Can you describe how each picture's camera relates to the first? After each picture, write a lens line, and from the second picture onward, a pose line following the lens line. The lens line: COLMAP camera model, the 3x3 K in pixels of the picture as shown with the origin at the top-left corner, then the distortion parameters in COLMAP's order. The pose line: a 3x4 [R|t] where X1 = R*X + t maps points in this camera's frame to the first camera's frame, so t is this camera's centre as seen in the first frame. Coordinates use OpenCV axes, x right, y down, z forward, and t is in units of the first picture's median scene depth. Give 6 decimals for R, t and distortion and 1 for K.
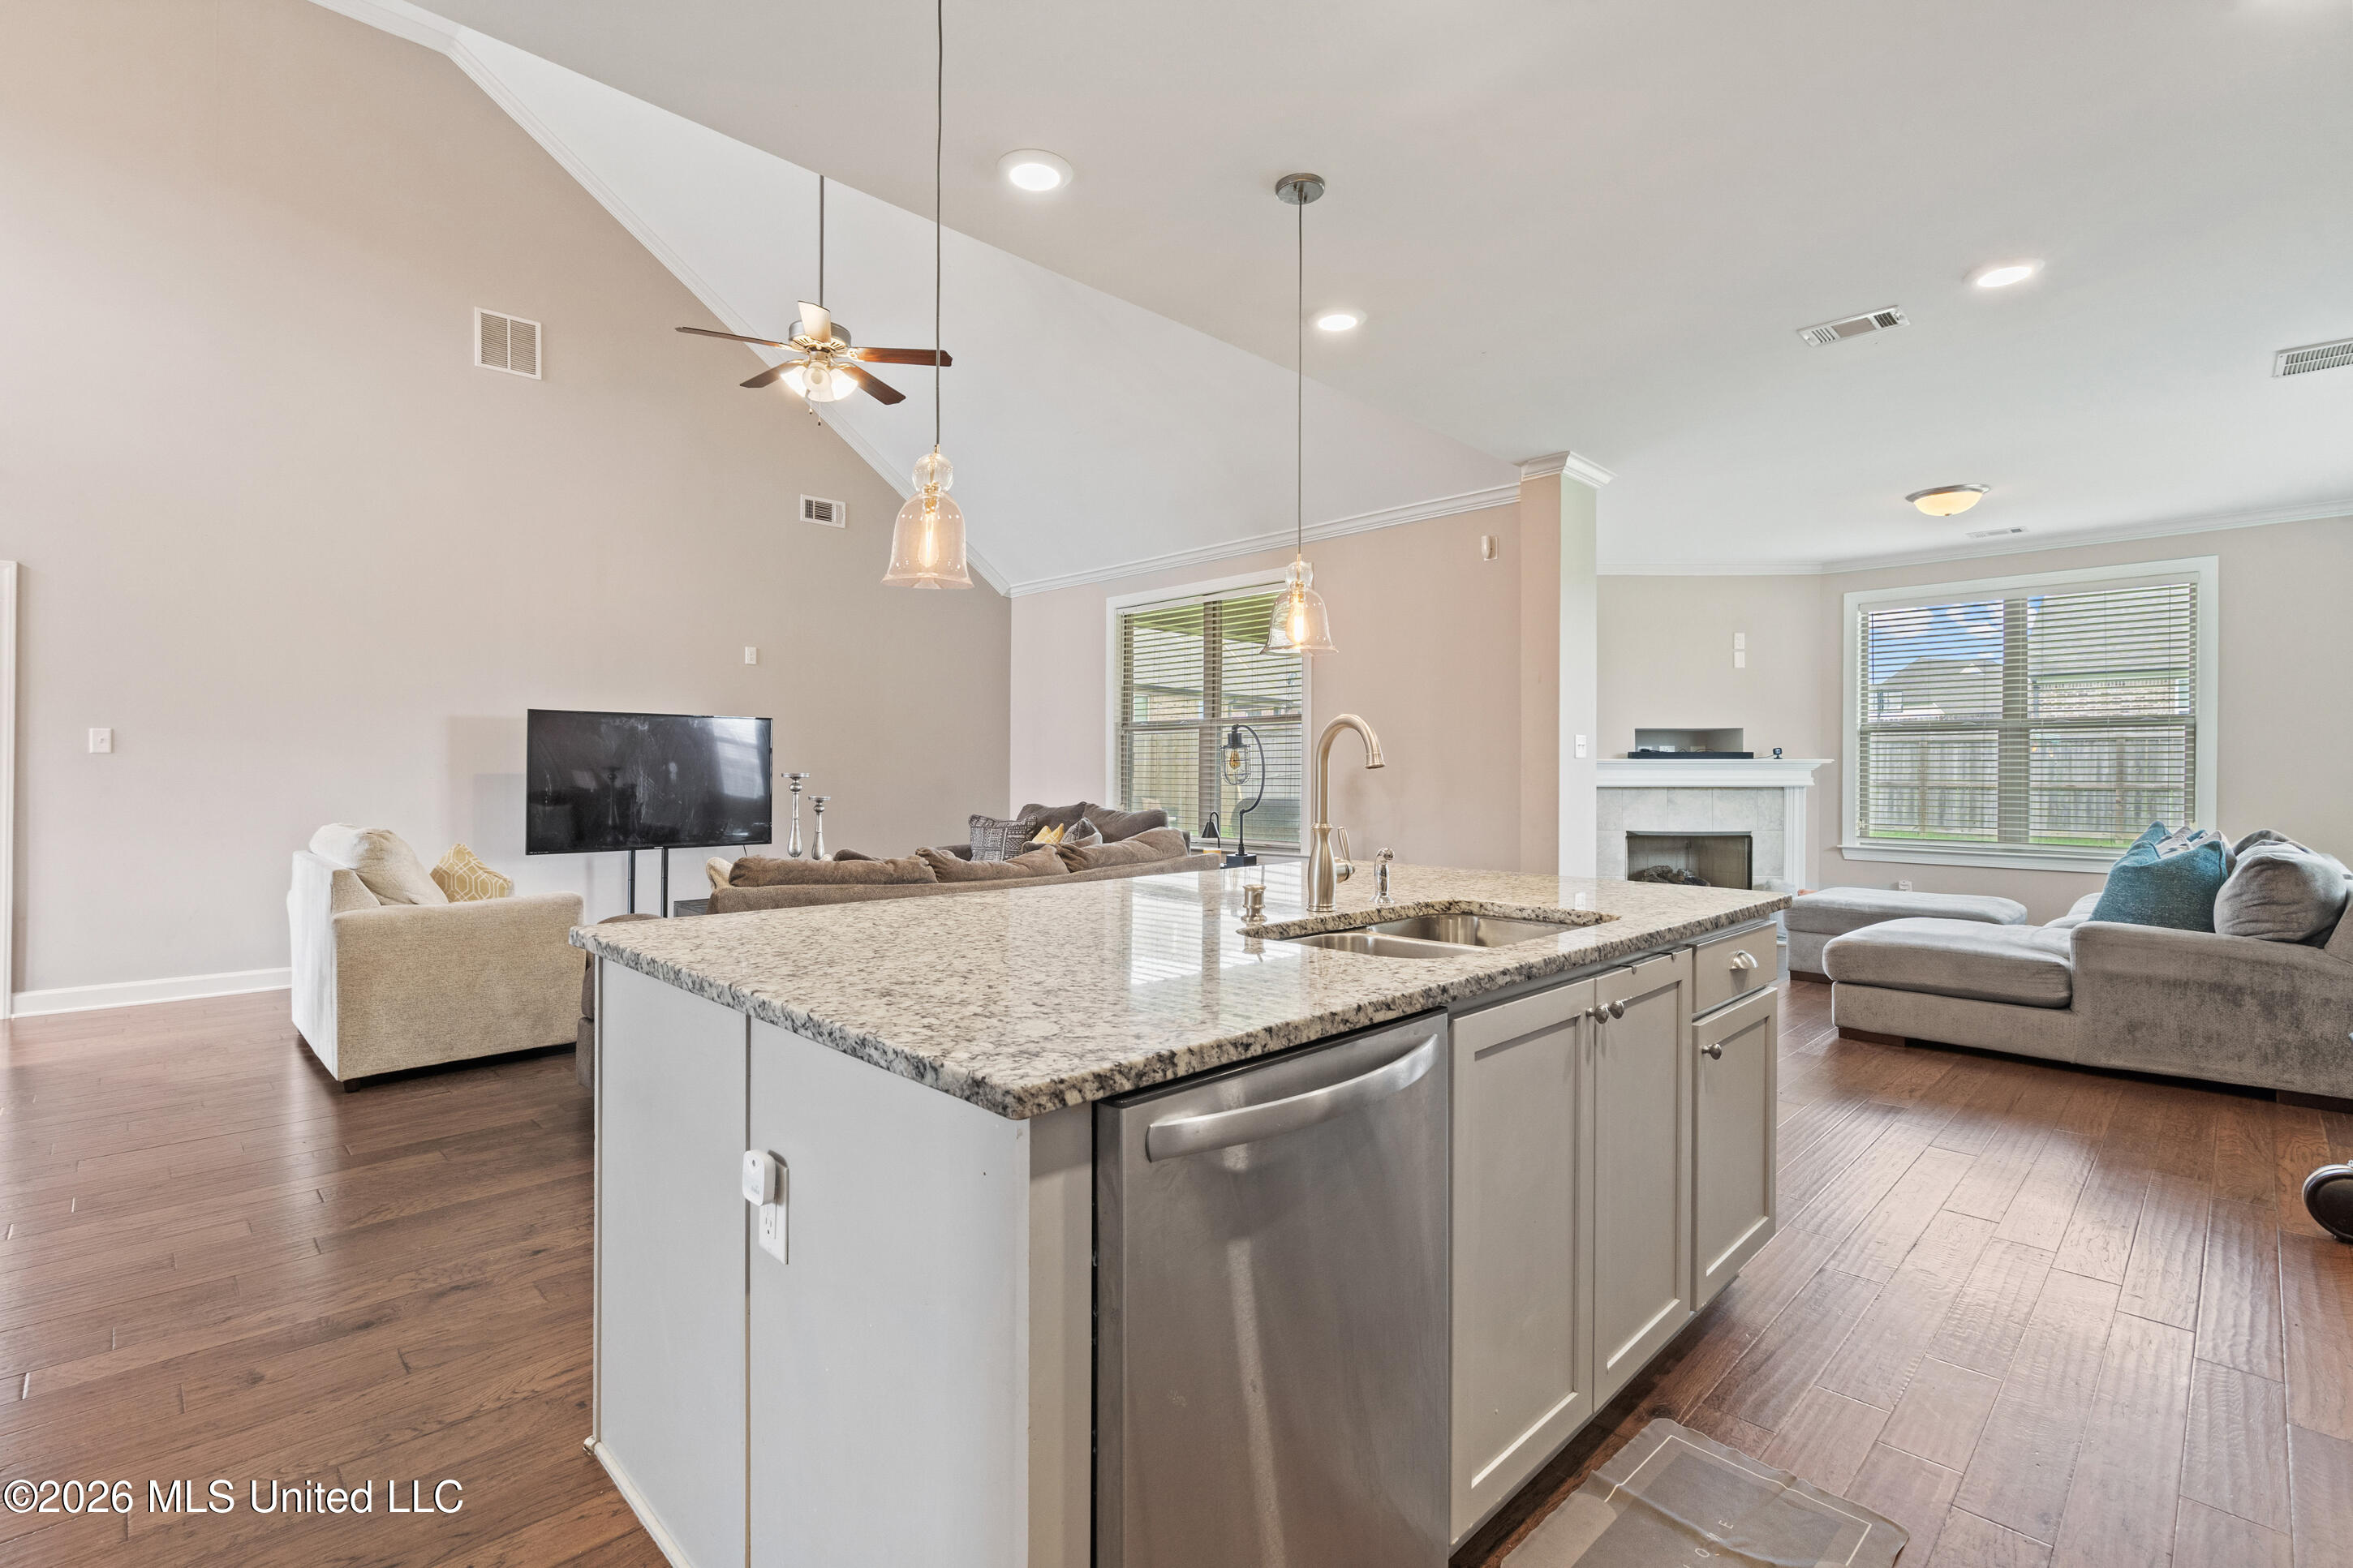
lens RADIAL K [[1083.1, 0, 1167.1], [0, 1083.1, 774.1], [0, 0, 1]] dist [0.003517, -0.001117]
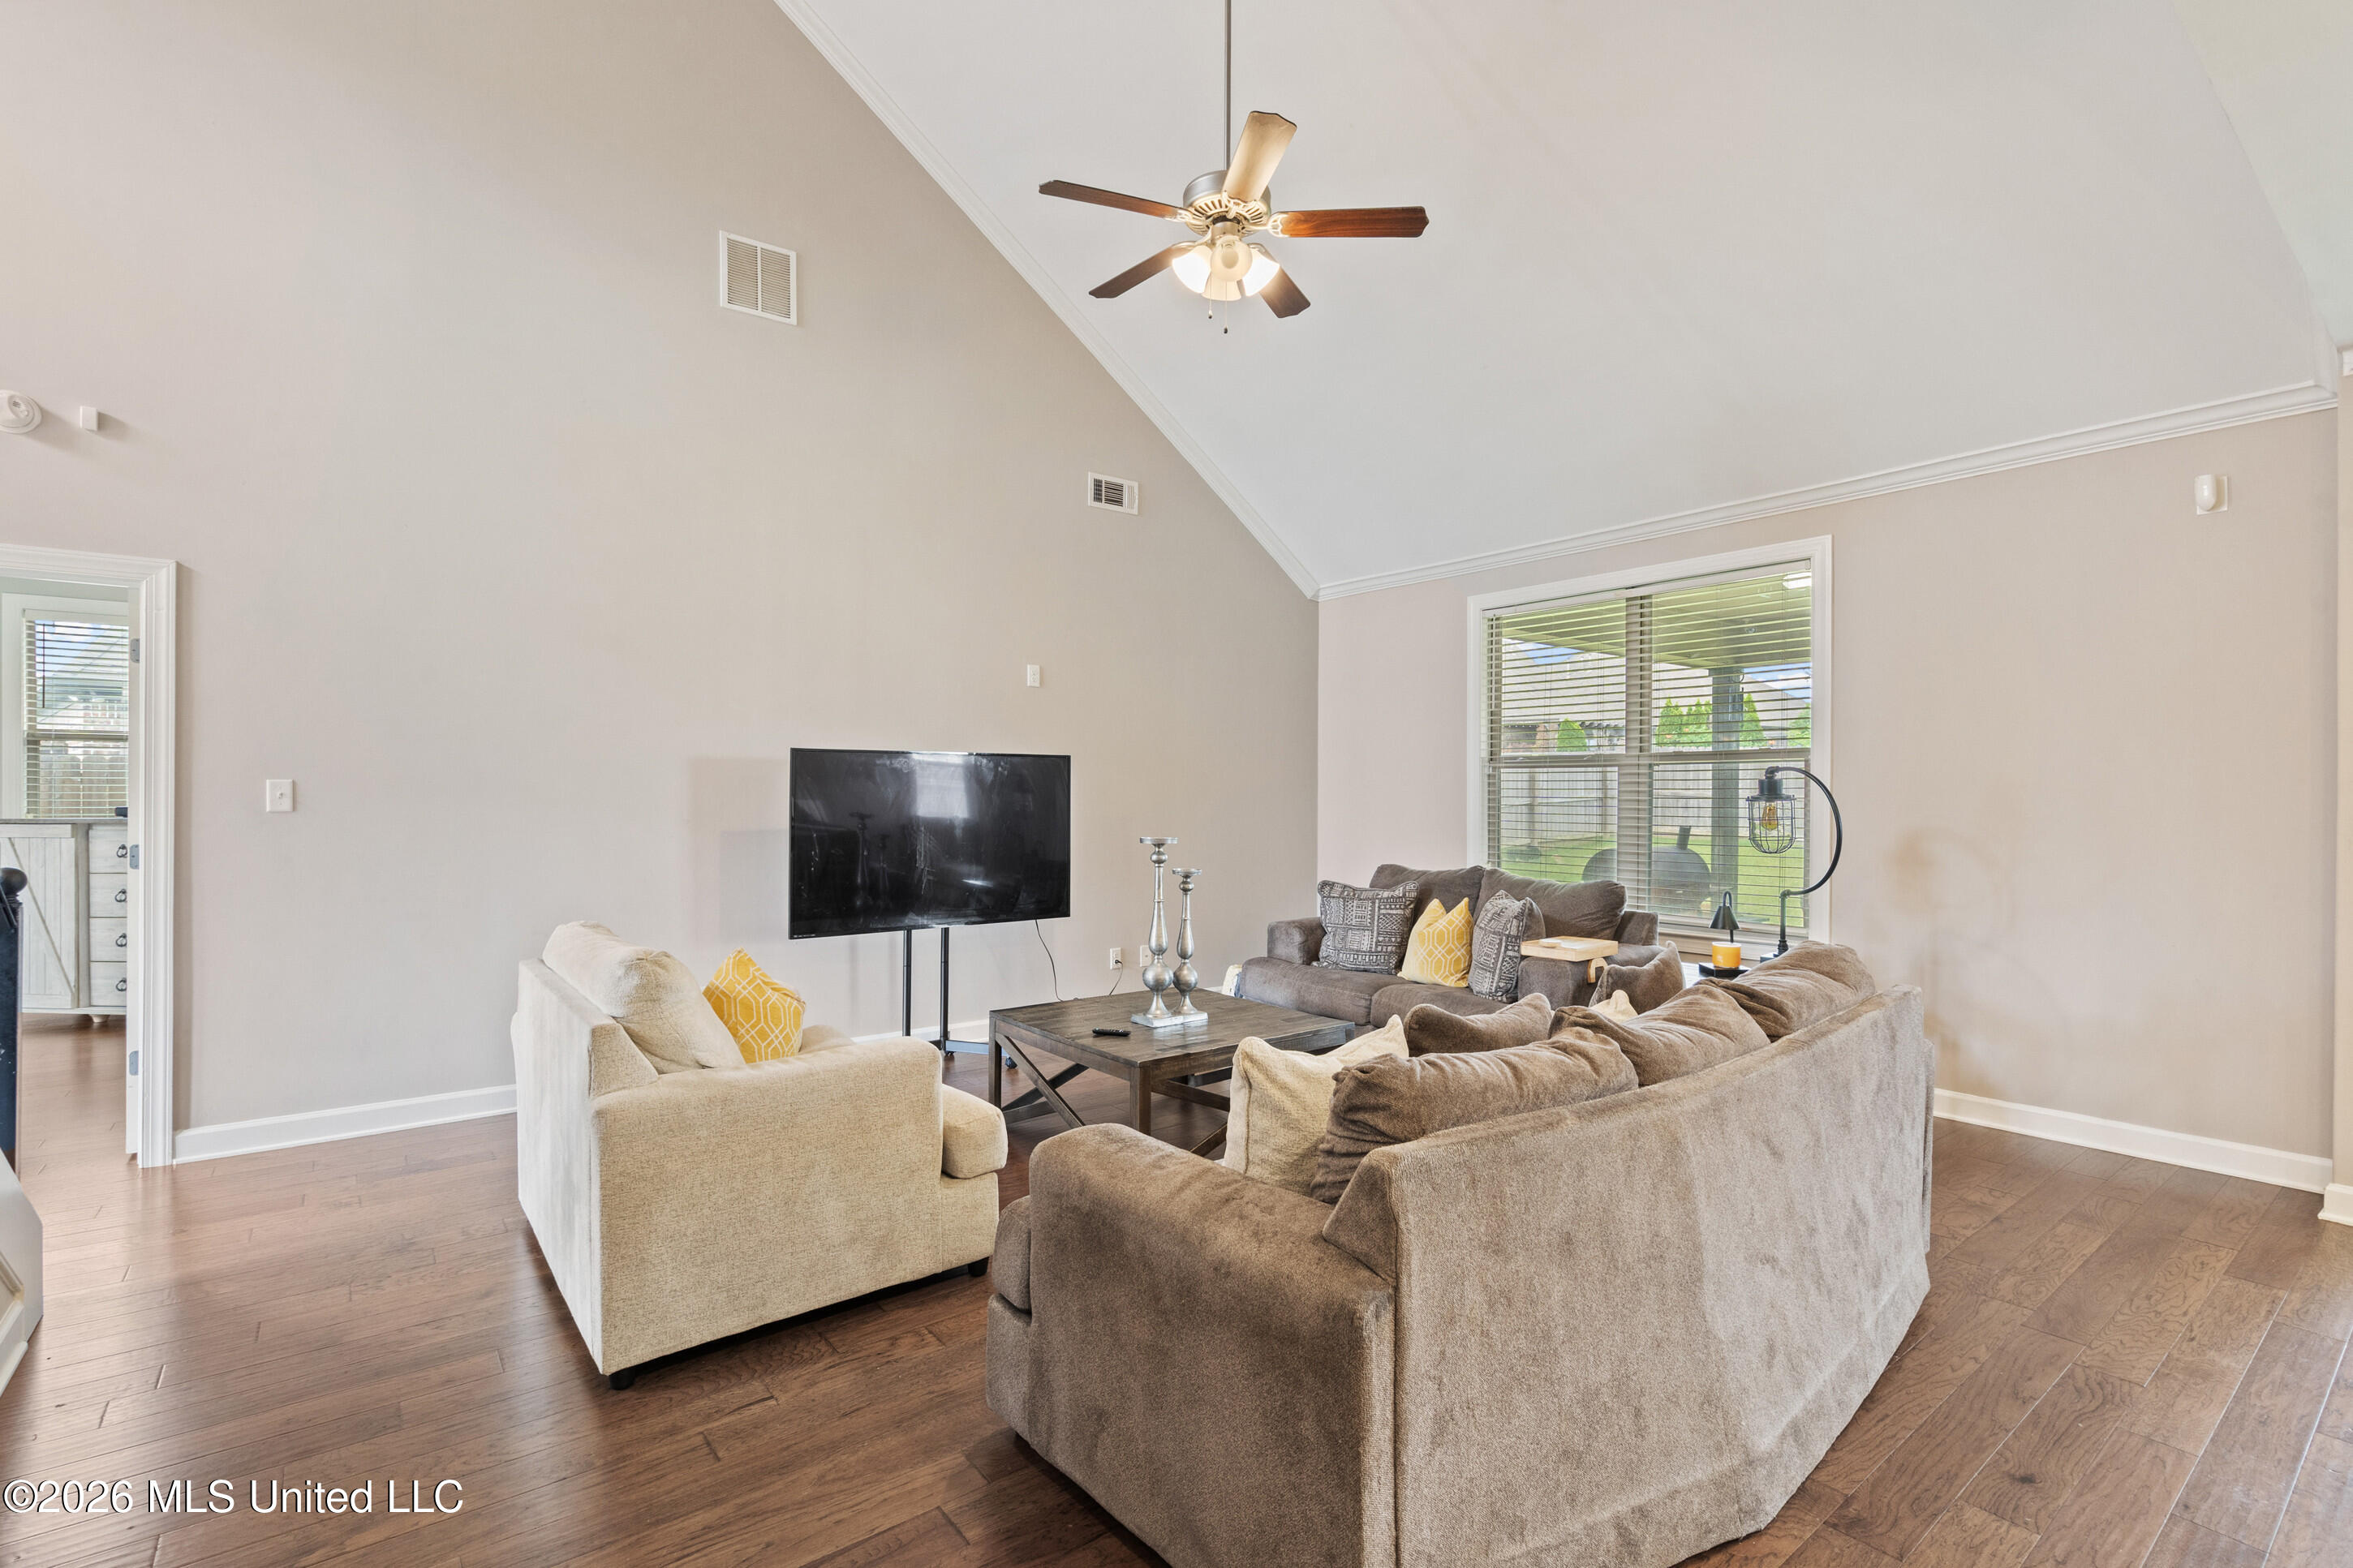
lens RADIAL K [[1083.1, 0, 1172.6], [0, 1083.1, 803.9], [0, 0, 1]] dist [0.003517, -0.001117]
pose [[0.993633, 0.001641, -0.112654, -0.225087], [-0.000621, 0.999958, 0.009095, -0.026632], [0.112665, -0.008967, 0.993593, 0.258022]]
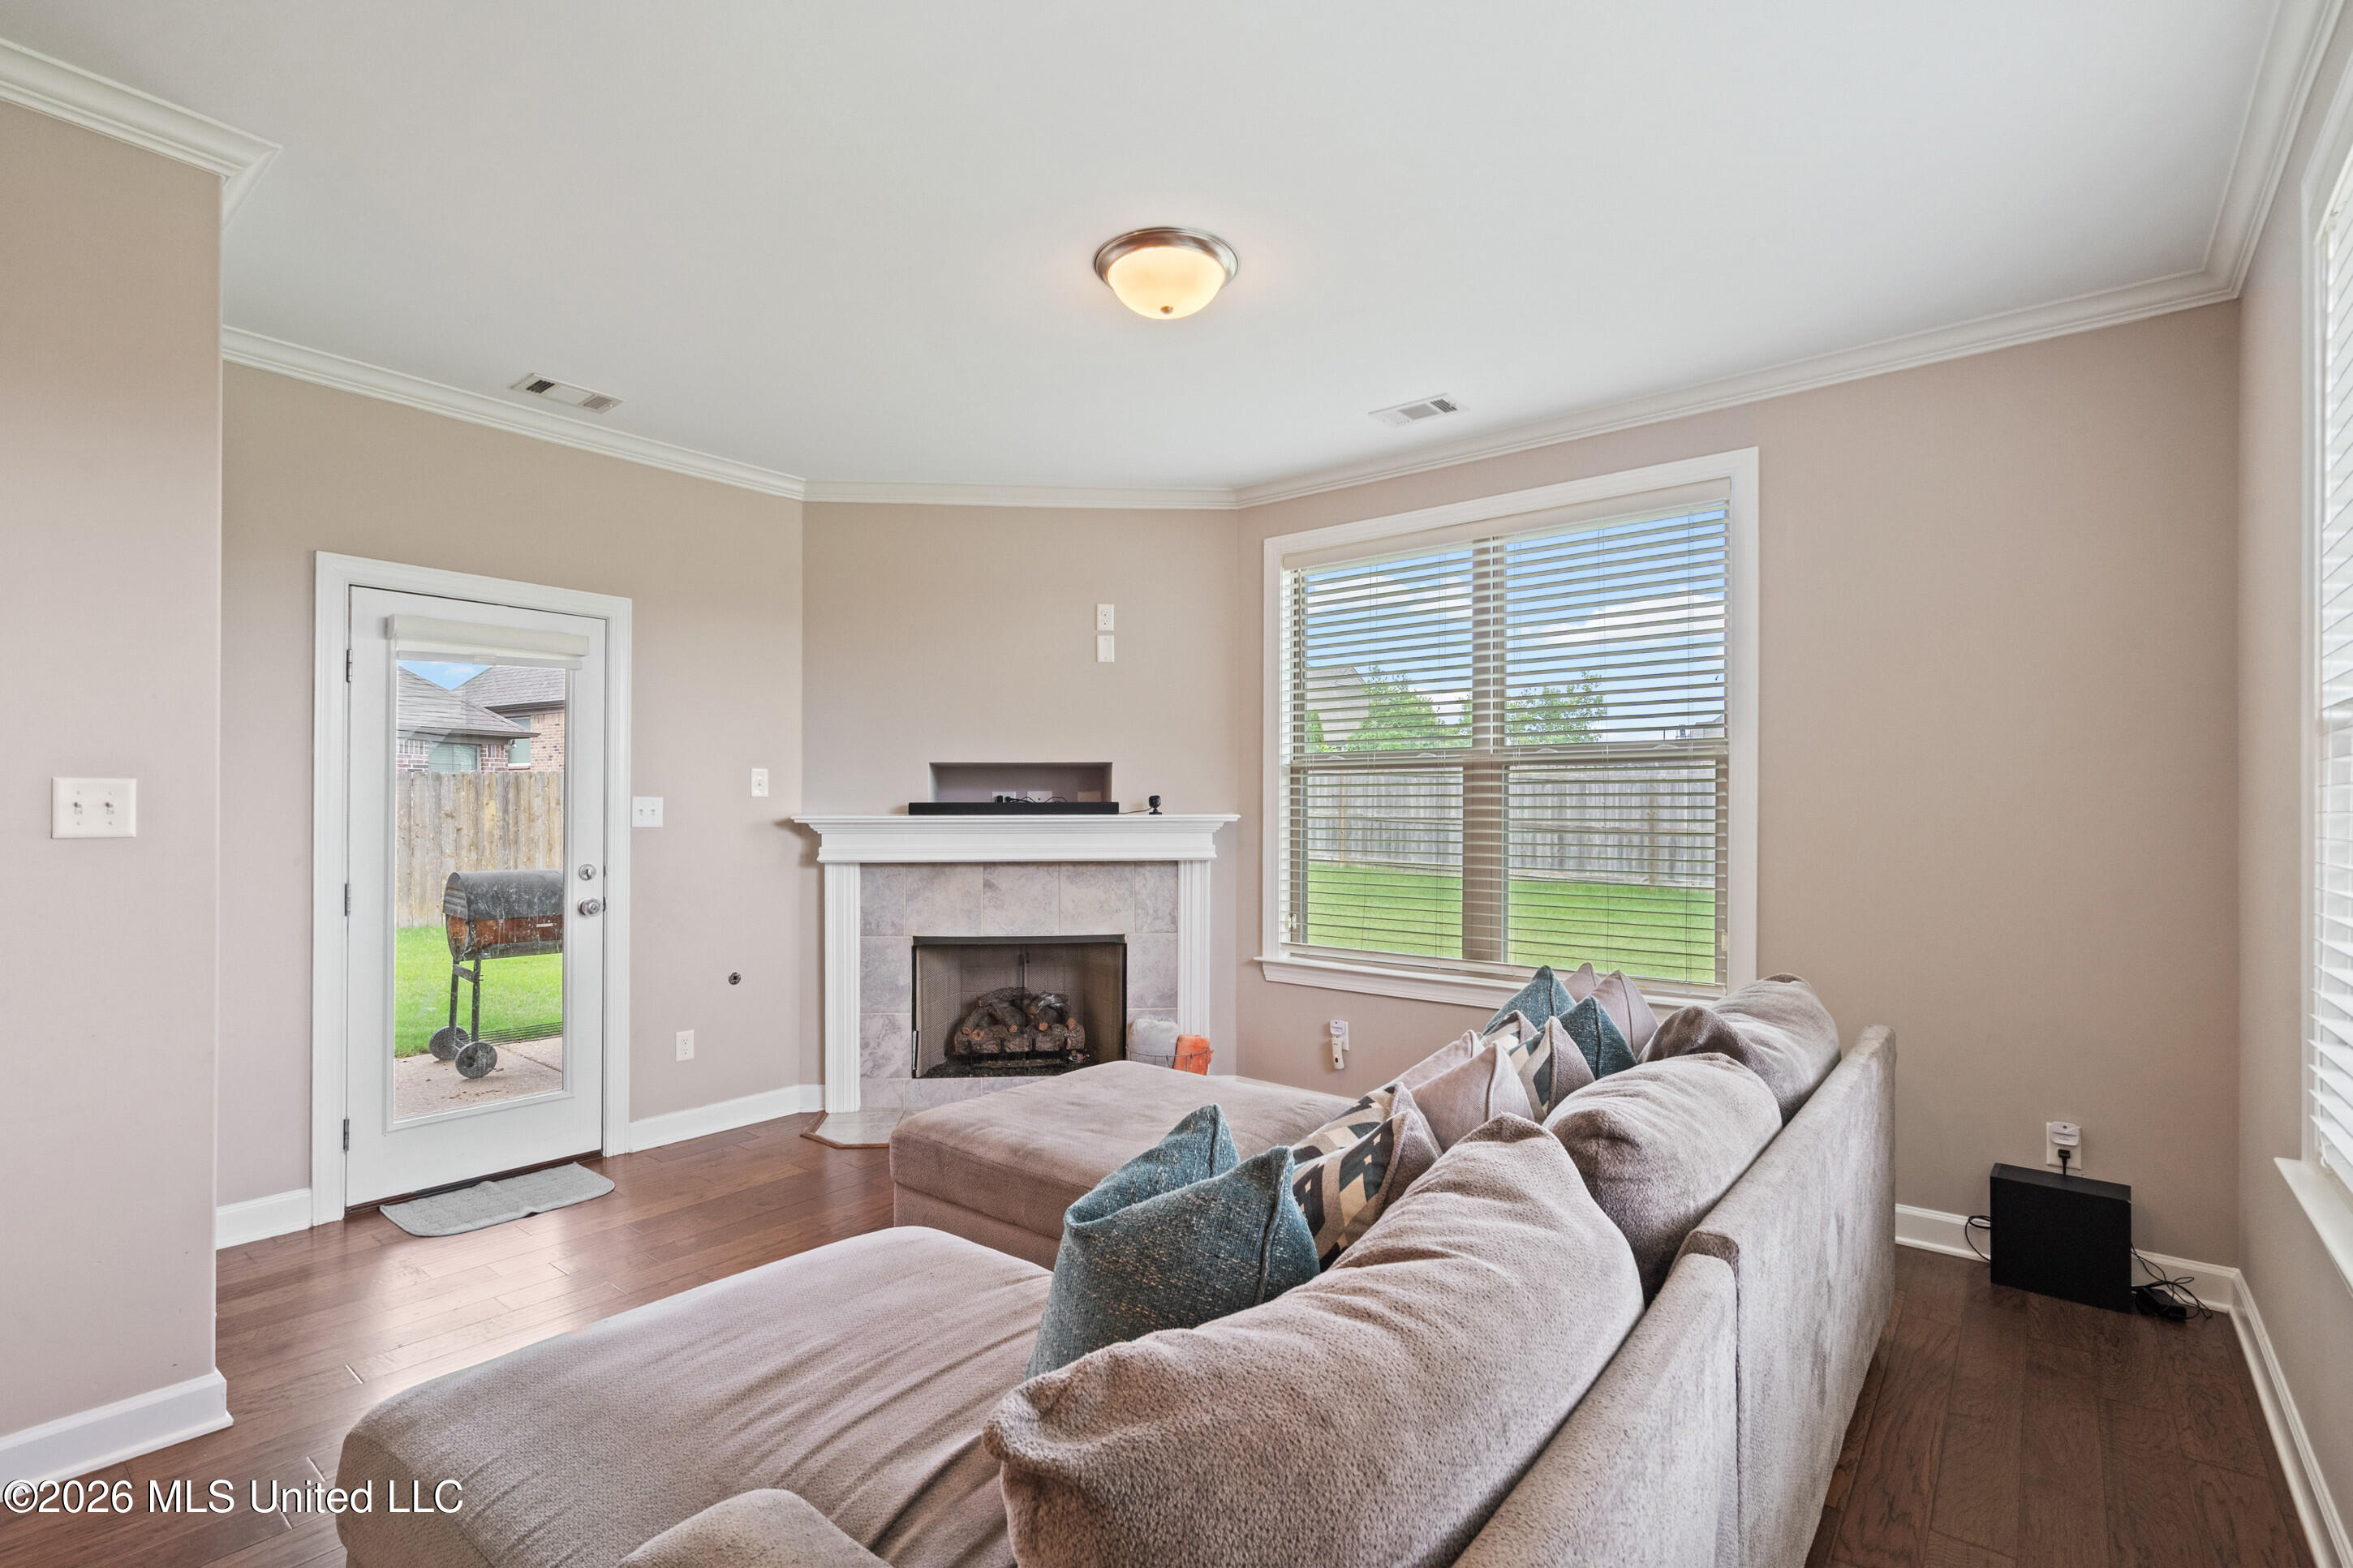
lens RADIAL K [[1083.1, 0, 1184.1], [0, 1083.1, 802.8], [0, 0, 1]] dist [0.003517, -0.001117]
pose [[0.992948, -0.001399, 0.118546, 0.791325], [0.002120, 0.999980, -0.005955, -0.026073], [-0.118536, 0.006164, 0.992931, 0.633932]]
